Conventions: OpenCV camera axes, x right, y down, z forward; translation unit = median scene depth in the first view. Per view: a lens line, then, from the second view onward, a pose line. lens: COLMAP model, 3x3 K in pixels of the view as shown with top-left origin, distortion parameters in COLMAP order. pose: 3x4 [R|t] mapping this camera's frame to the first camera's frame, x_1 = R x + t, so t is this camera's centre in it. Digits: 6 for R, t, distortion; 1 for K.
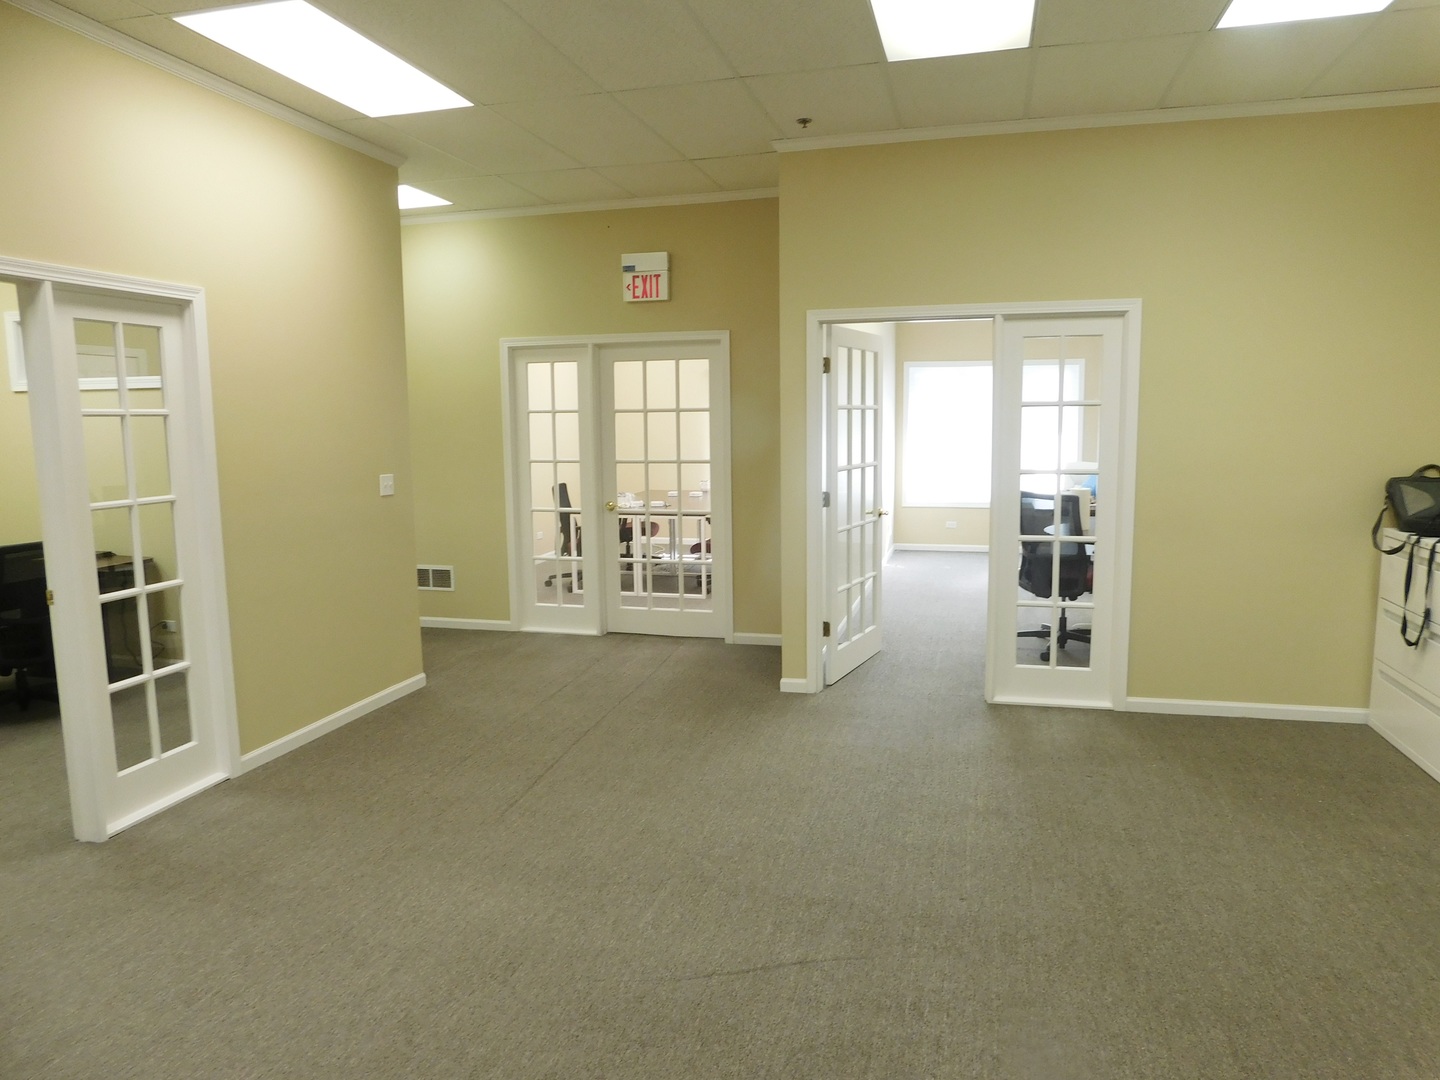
lens RADIAL K [[935.4, 0, 736.3], [0, 935.4, 544.6], [0, 0, 1]] dist [-0.093351, 0.058455]
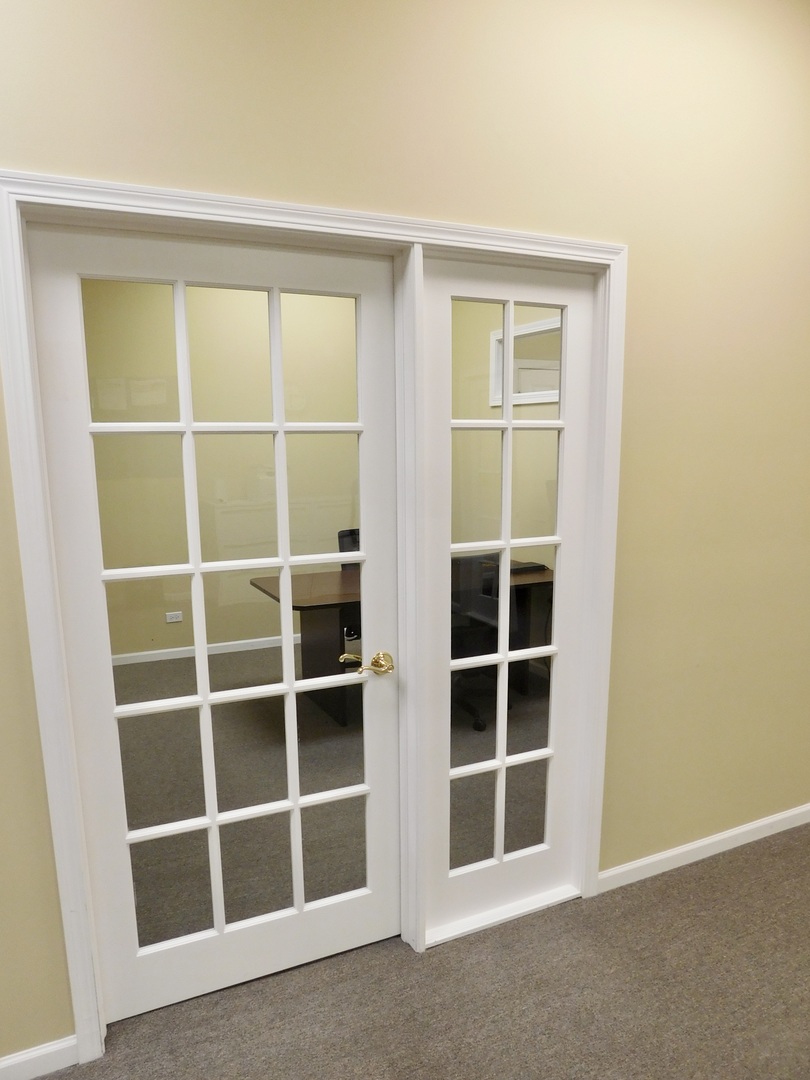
lens RADIAL K [[730.2, 0, 405.0], [0, 730.2, 604.1], [0, 0, 1]] dist [-0.046569, 0.000406]
pose [[0.639122, 0.158608, -0.752573, -0.238527], [-0.094130, 0.987280, 0.128134, -0.065093], [0.763323, -0.011054, 0.645922, 0.516308]]
